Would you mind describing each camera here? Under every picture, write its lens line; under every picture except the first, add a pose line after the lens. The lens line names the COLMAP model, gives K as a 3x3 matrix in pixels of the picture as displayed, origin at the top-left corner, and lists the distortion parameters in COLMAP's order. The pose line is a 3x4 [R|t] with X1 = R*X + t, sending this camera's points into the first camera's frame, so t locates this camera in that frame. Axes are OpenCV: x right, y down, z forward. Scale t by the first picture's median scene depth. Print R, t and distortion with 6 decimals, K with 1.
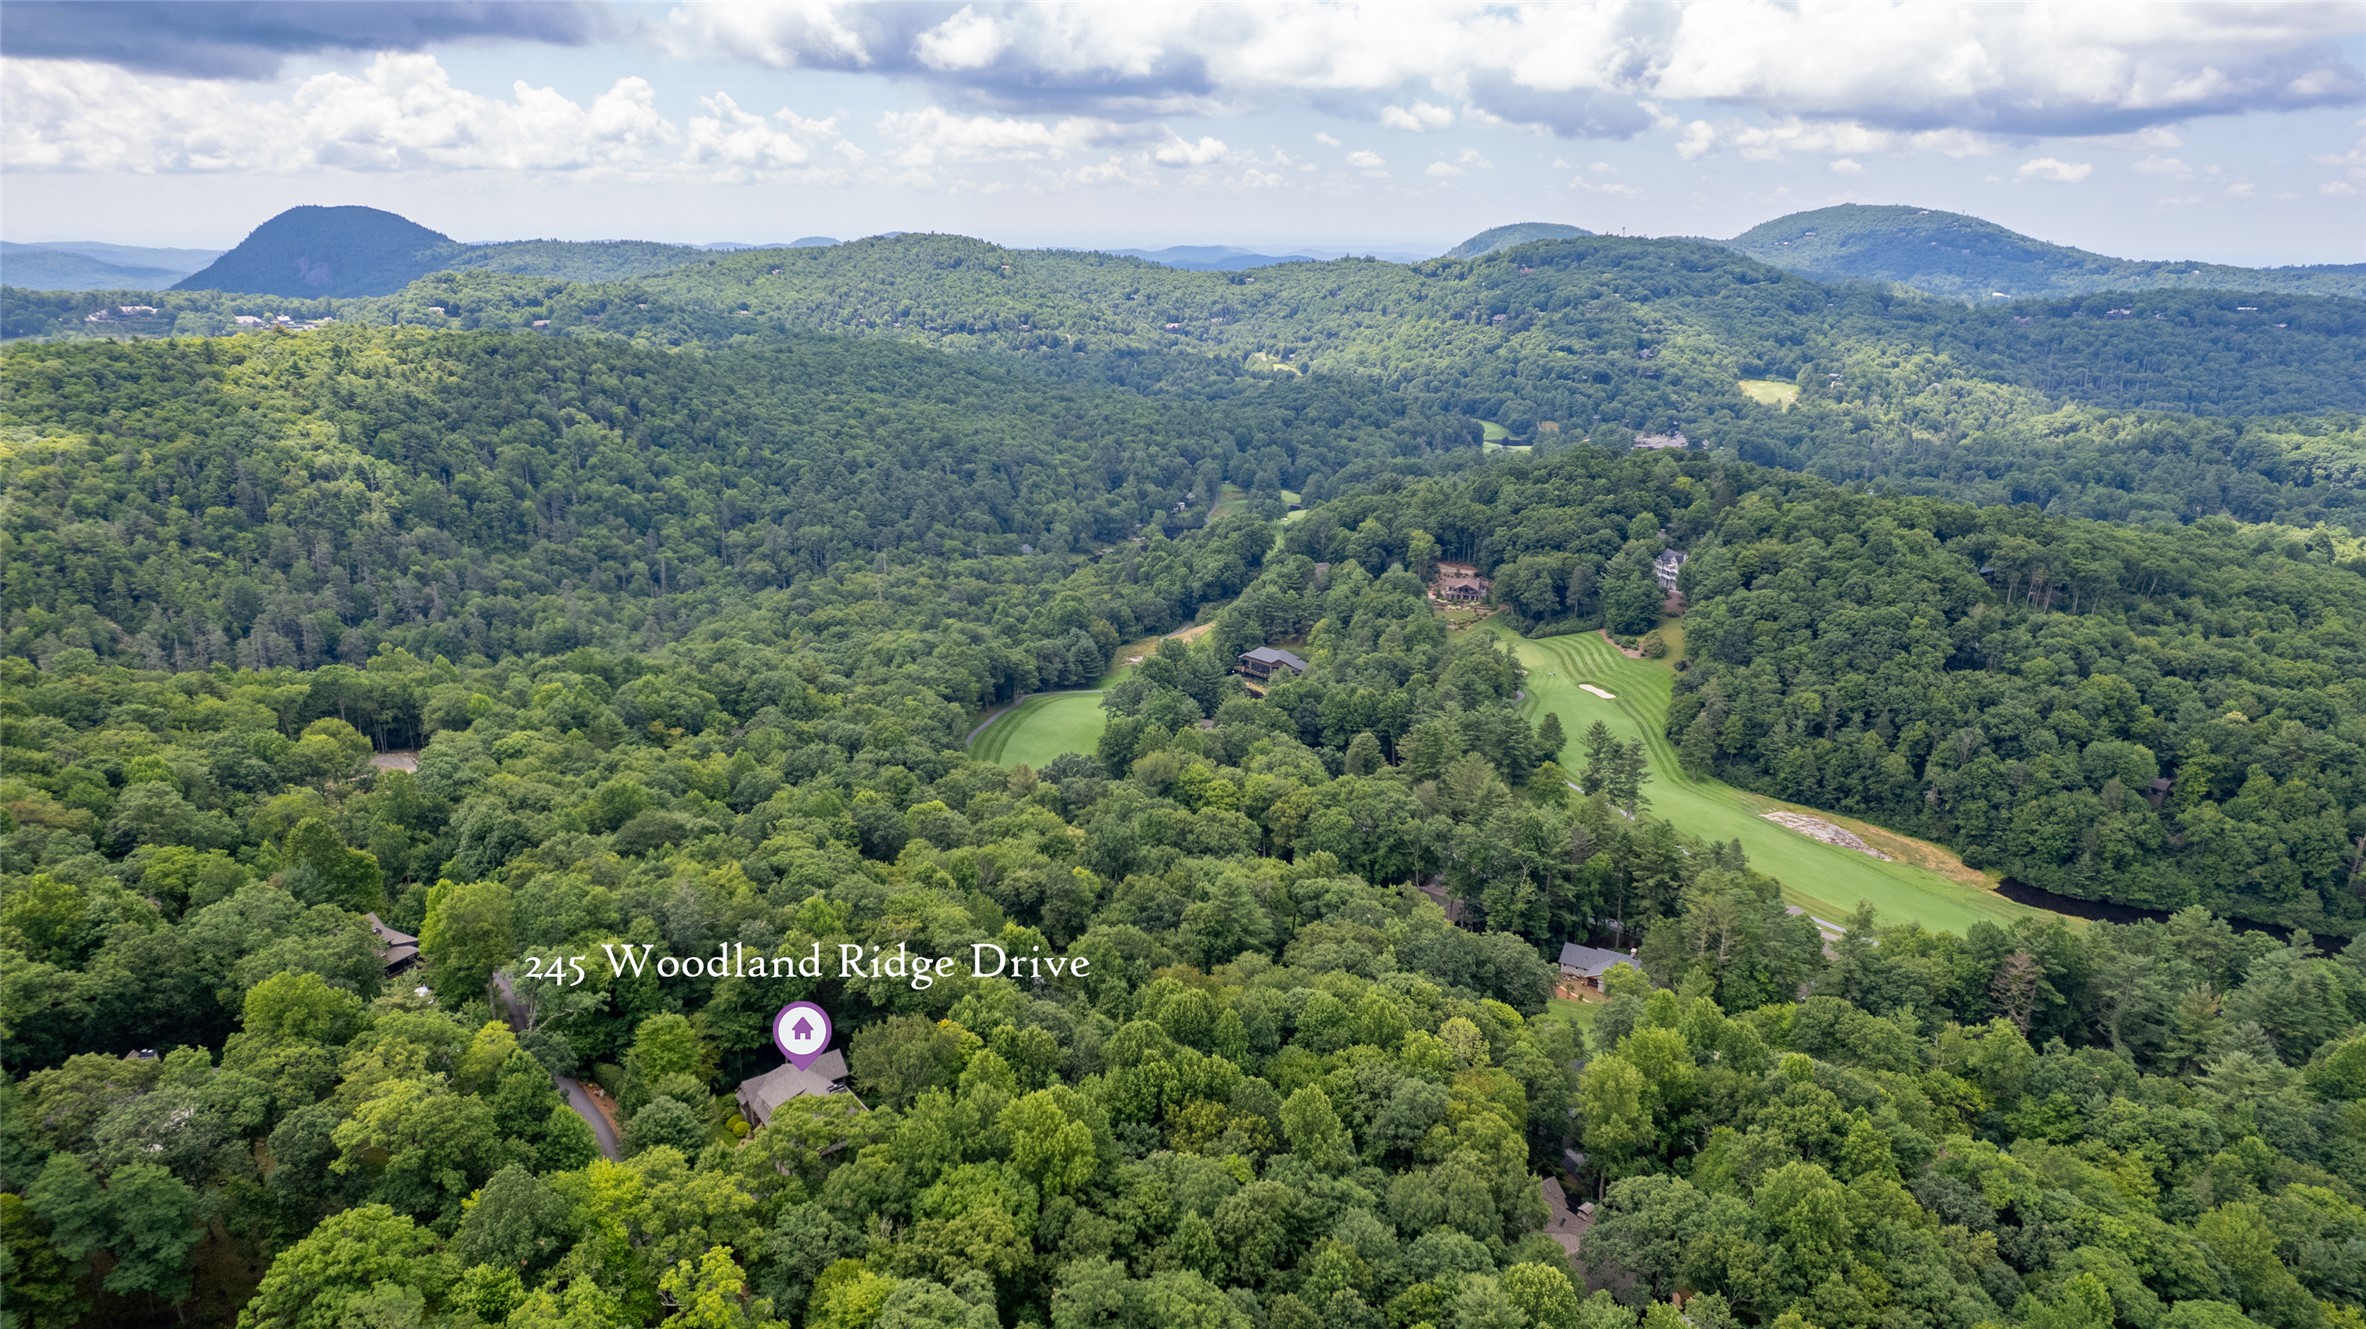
lens RADIAL K [[1501.7, 0, 1216.0], [0, 1501.7, 668.7], [0, 0, 1]] dist [-0.070194, 0.055199]
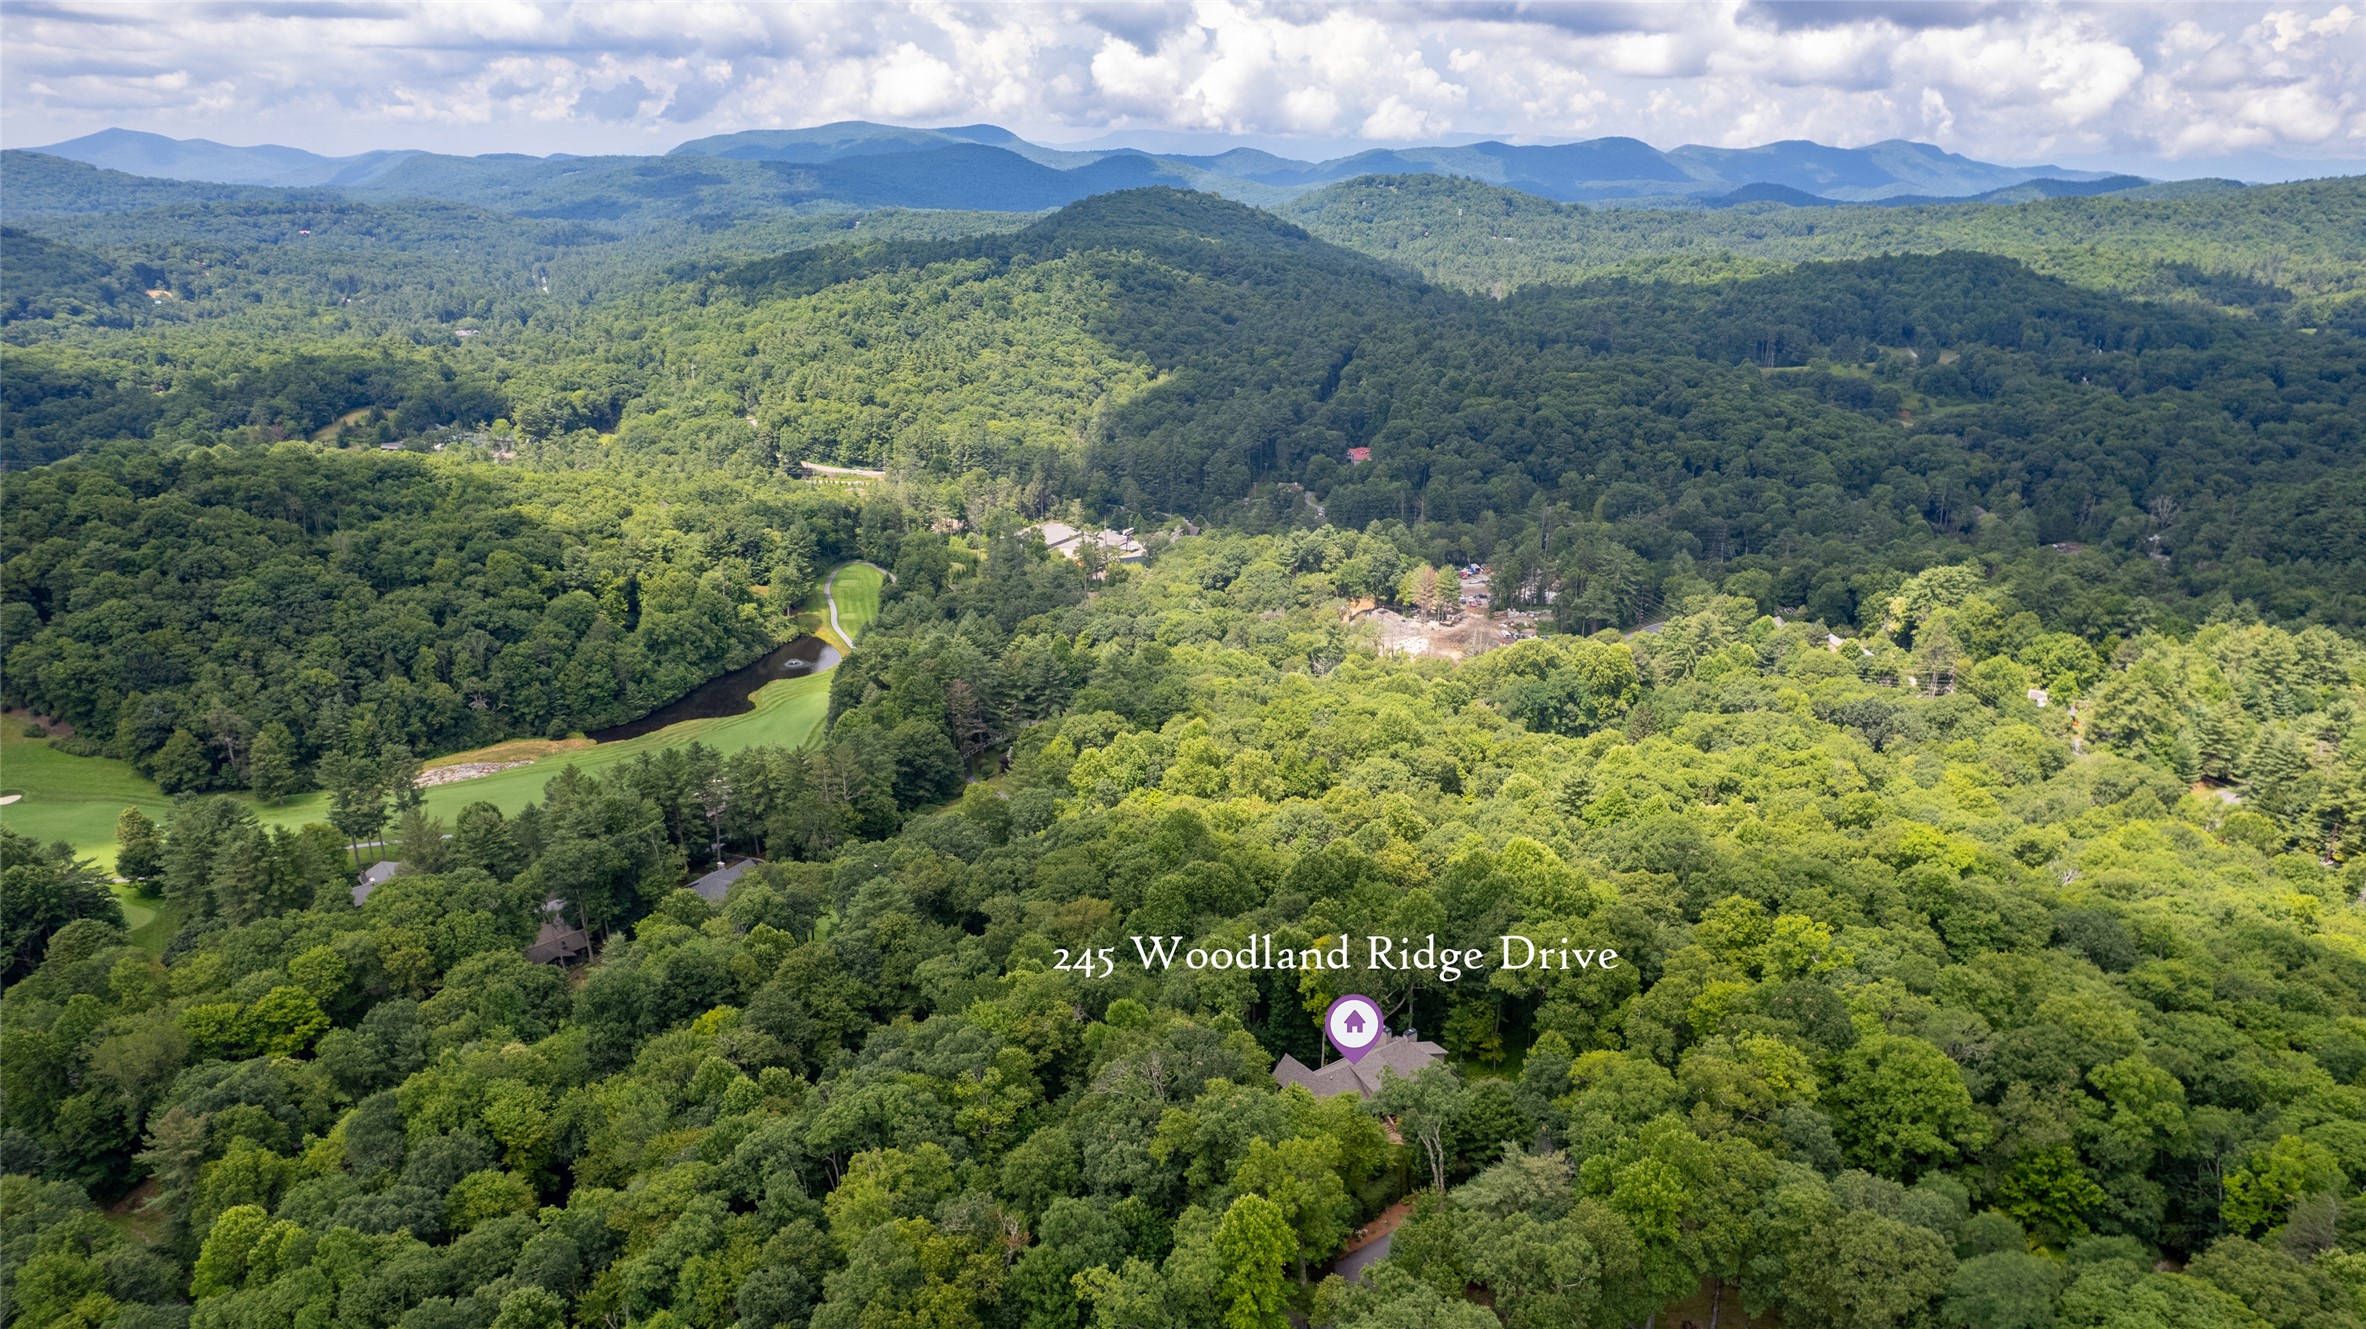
lens RADIAL K [[1501.7, 0, 1198.0], [0, 1501.7, 662.7], [0, 0, 1]] dist [-0.070194, 0.055199]
pose [[0.026711, -0.344461, 0.938421, -0.116618], [0.293083, 0.900200, 0.322089, -0.031662], [-0.955714, 0.266432, 0.125001, 0.094423]]
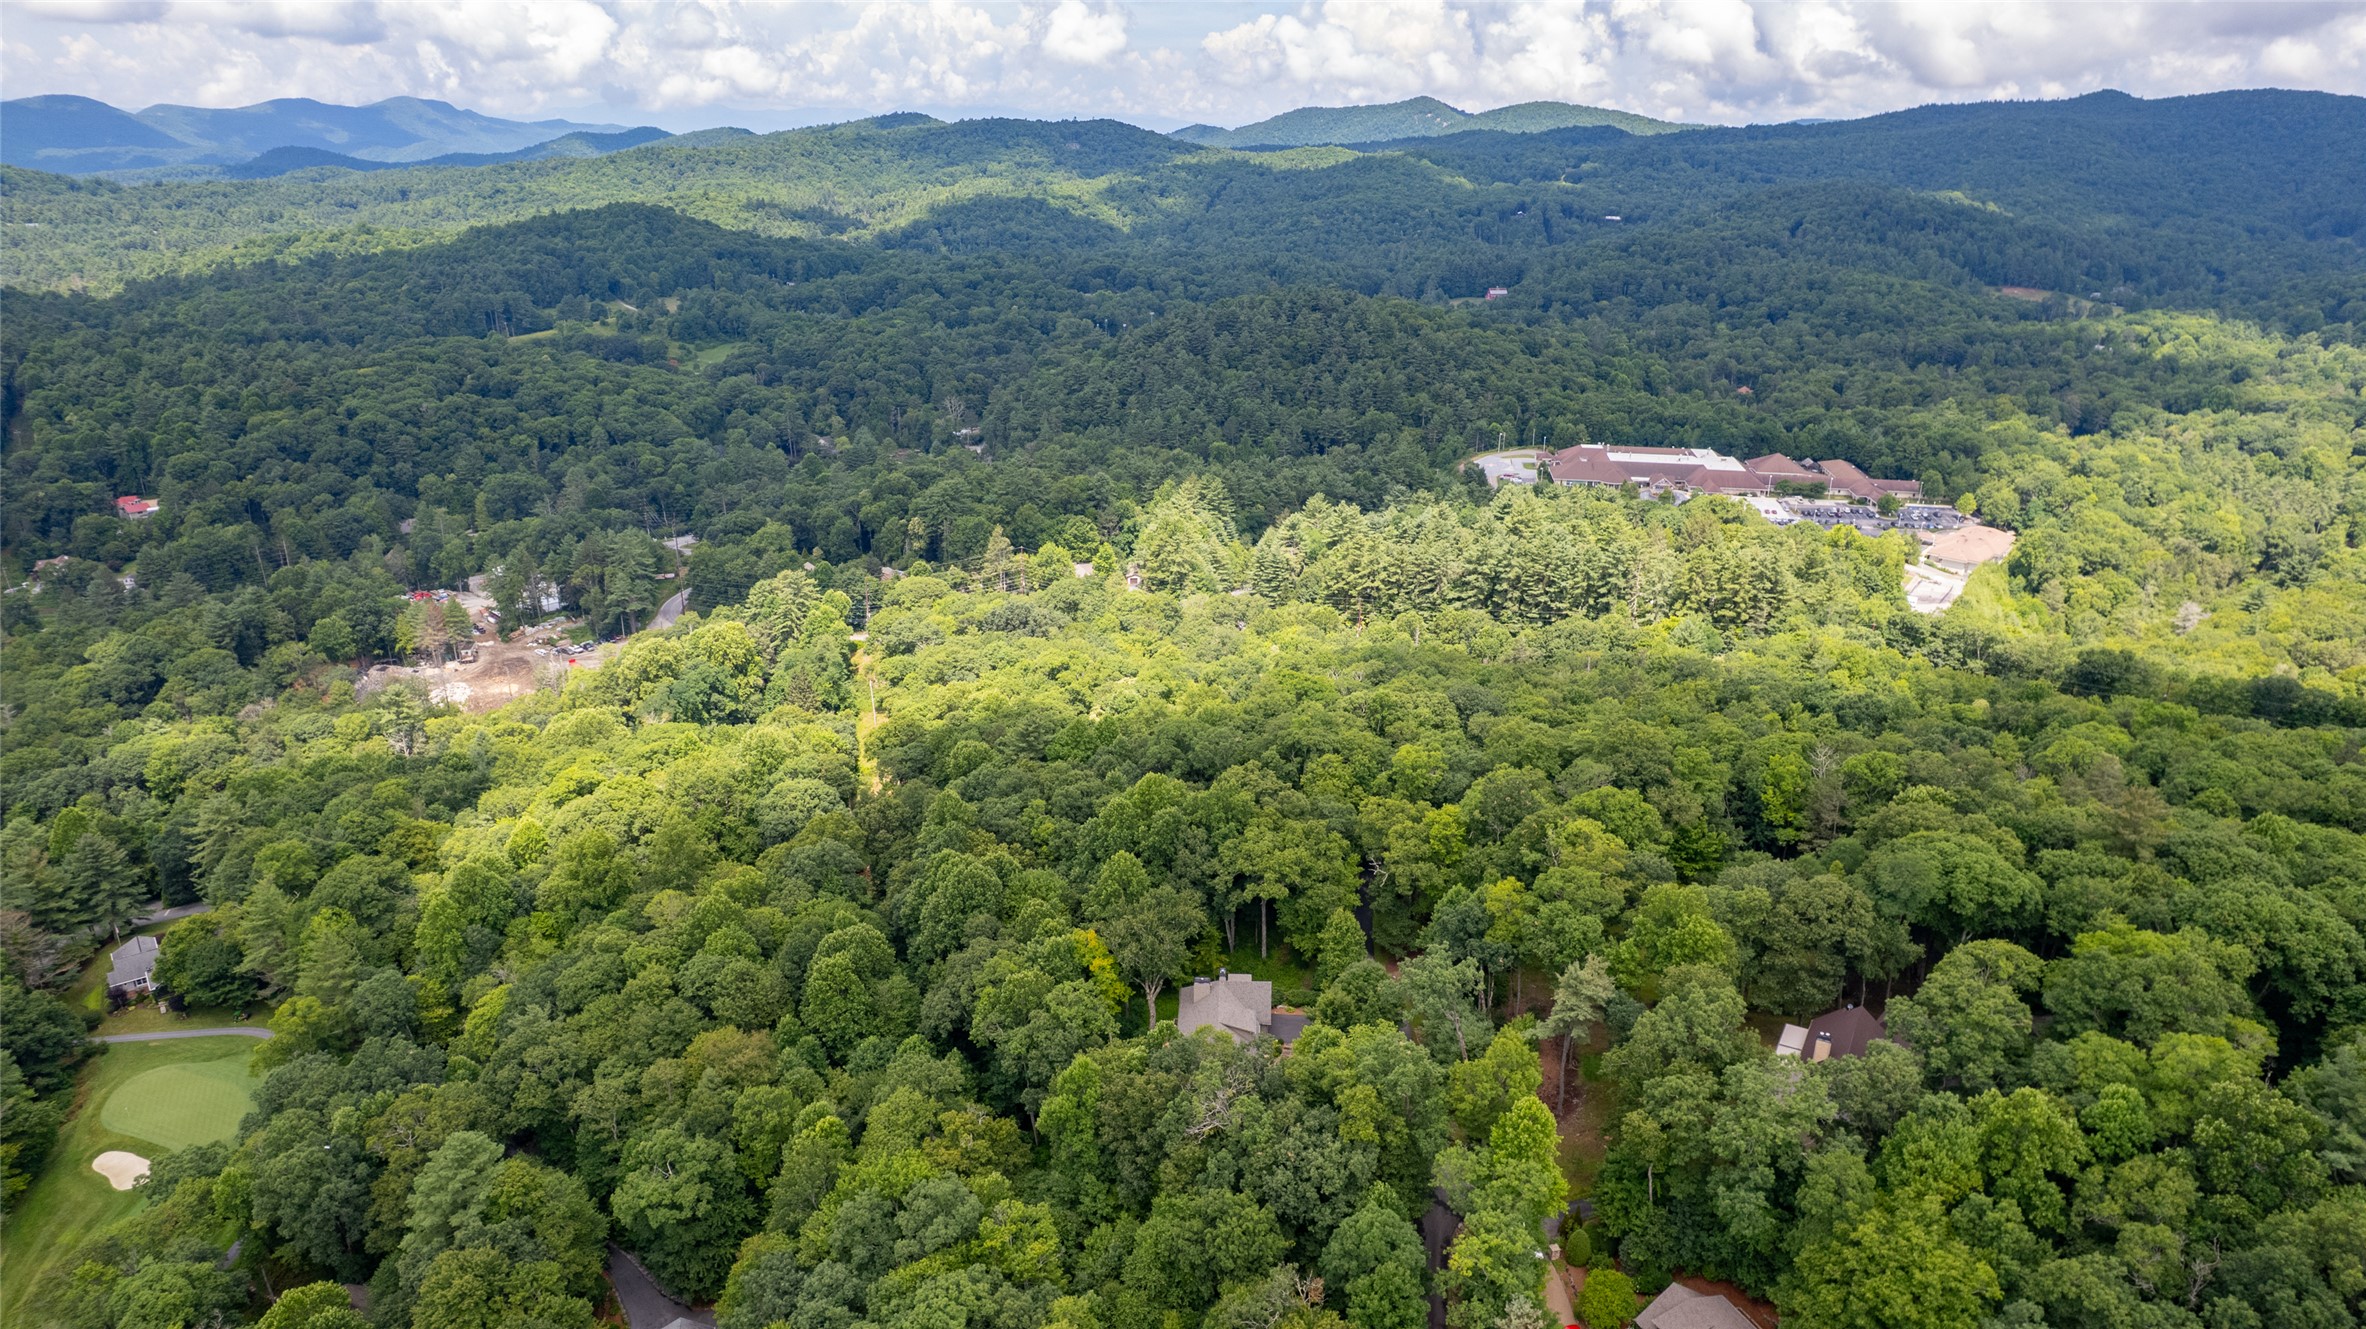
lens RADIAL K [[1501.7, 0, 1206.9], [0, 1501.7, 658.7], [0, 0, 1]] dist [-0.070194, 0.055199]
pose [[-0.764568, -0.243157, 0.596918, -0.086107], [0.174727, 0.813240, 0.555078, -0.050070], [-0.620409, 0.528692, -0.579291, 0.152769]]
